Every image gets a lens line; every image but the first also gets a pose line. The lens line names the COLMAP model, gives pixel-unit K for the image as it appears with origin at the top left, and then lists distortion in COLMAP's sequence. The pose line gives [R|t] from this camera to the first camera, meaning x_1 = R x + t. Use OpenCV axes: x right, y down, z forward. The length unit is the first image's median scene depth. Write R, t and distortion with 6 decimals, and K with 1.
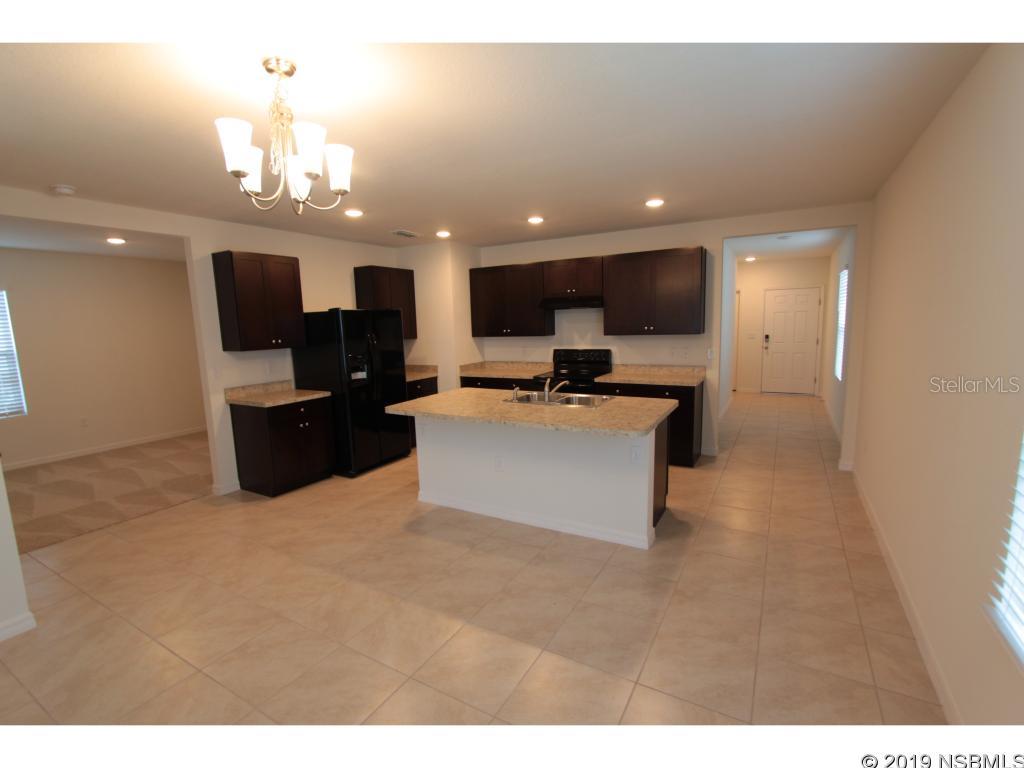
lens RADIAL K [[469.4, 0, 510.2], [0, 469.4, 387.1], [0, 0, 1]] dist [-0.014432, 0.000446]
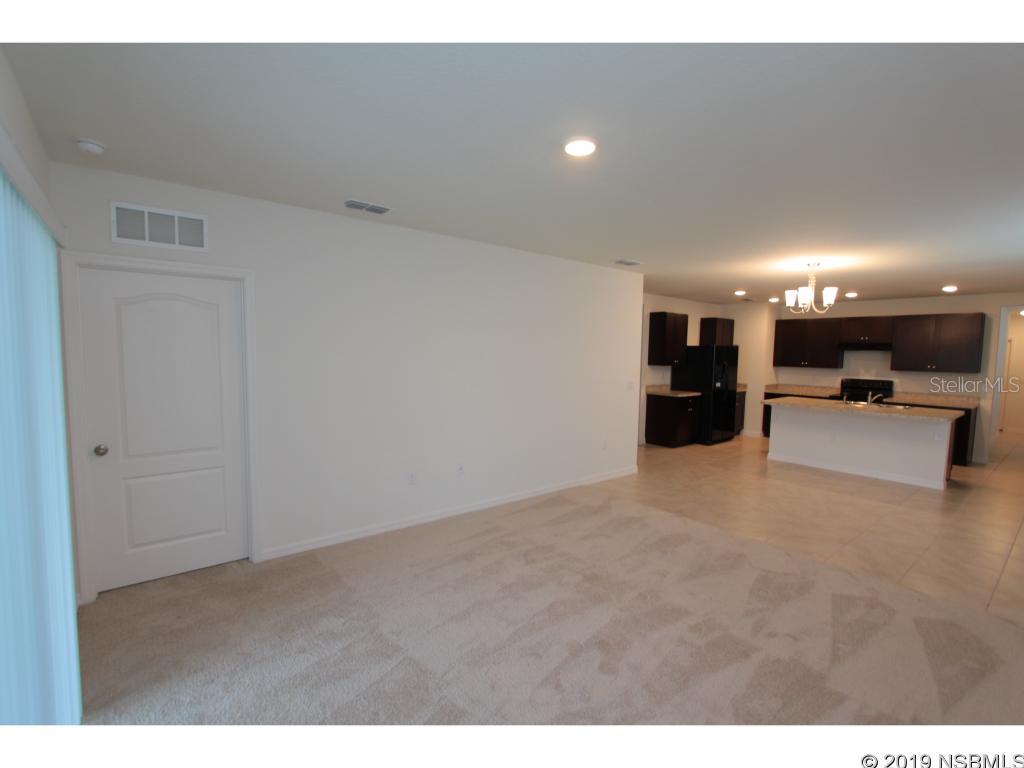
lens RADIAL K [[469.4, 0, 510.2], [0, 469.4, 387.1], [0, 0, 1]] dist [-0.014432, 0.000446]
pose [[0.932105, 0.074646, -0.354413, -0.396750], [-0.096453, 0.994354, -0.044239, 0.121836], [0.349110, 0.075419, 0.934042, -0.769280]]
